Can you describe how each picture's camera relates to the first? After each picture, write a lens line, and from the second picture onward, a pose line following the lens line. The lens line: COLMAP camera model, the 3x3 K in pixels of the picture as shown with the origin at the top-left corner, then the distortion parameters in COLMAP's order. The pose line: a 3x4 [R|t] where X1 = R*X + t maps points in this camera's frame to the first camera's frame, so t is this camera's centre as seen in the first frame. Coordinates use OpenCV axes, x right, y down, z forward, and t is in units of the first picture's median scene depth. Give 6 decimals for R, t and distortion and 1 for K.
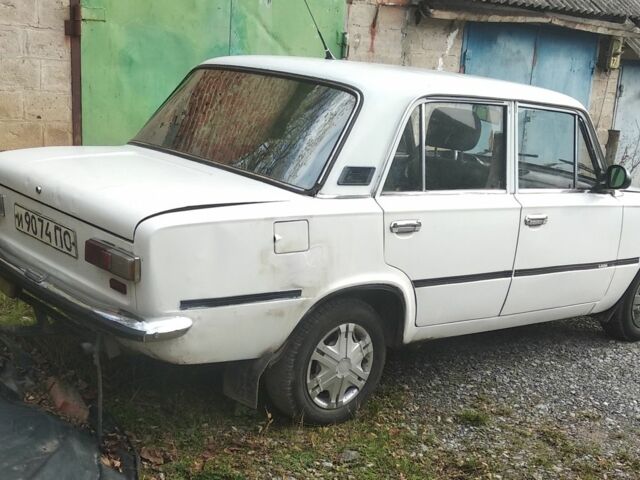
lens RADIAL K [[852.2, 0, 320.0], [0, 852.2, 240.0], [0, 0, 1]] dist [0.083983, -0.074671]
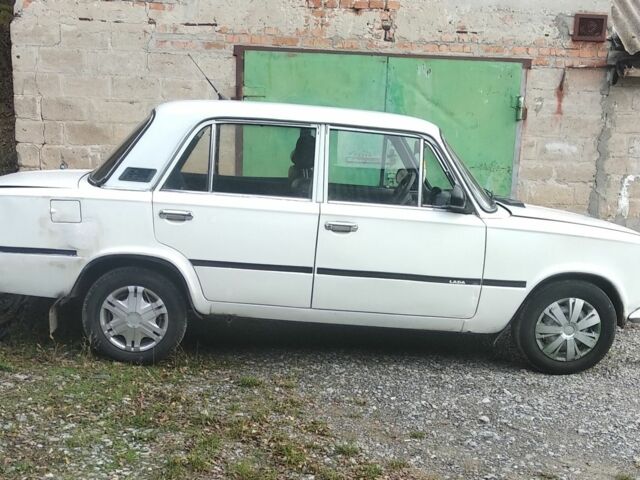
lens RADIAL K [[895.8, 0, 336.9], [0, 895.8, 267.5], [0, 0, 1]] dist [0.082930, -0.158224]
pose [[0.812433, 0.043058, -0.581463, 0.966034], [-0.101012, 0.992583, -0.067636, 0.115681], [0.574238, 0.113684, 0.810756, 0.029729]]
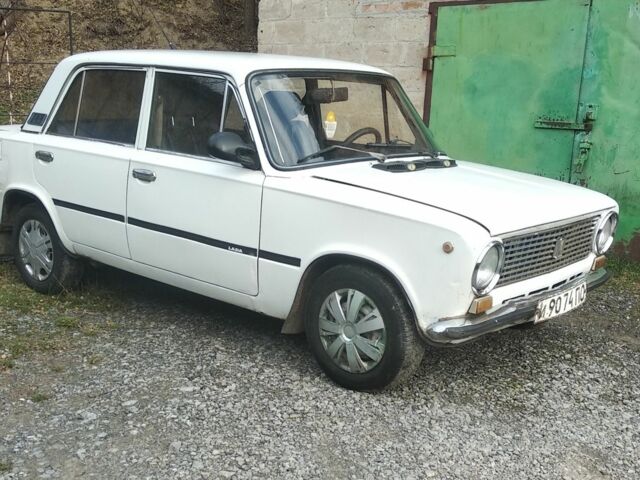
lens RADIAL K [[852.2, 0, 320.0], [0, 852.2, 240.0], [0, 0, 1]] dist [0.083983, -0.074671]
pose [[0.166441, 0.092813, -0.981674, 1.374231], [-0.228671, 0.972053, 0.053132, -0.052435], [0.959170, 0.215637, 0.183013, 1.052219]]
